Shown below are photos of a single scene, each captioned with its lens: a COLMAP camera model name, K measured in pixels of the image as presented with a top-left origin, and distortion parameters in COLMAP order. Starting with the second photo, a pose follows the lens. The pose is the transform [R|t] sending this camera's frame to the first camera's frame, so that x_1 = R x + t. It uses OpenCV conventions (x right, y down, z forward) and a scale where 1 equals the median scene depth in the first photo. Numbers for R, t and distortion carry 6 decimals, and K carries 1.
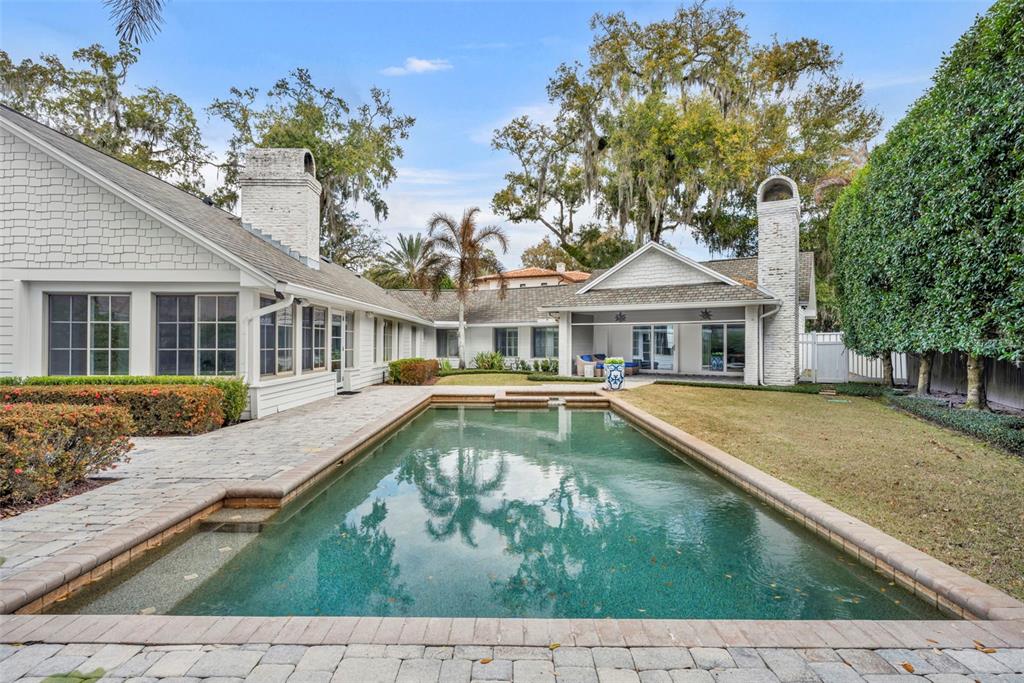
lens RADIAL K [[493.8, 0, 512.3], [0, 493.8, 344.0], [0, 0, 1]] dist [-0.001071, -0.000225]
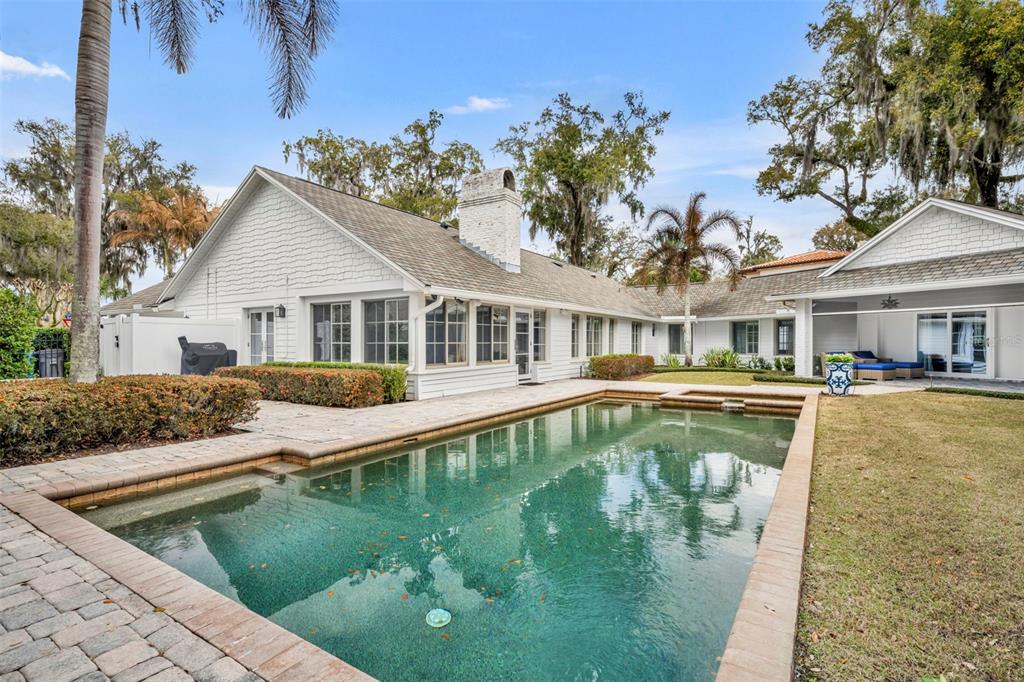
lens RADIAL K [[480.2, 0, 513.7], [0, 480.2, 344.0], [0, 0, 1]] dist [-0.002476, -0.000144]
pose [[0.844100, -0.002360, -0.536181, 0.105811], [0.004717, 0.999984, 0.003024, 0.003928], [0.536165, -0.005081, 0.844098, 0.045405]]
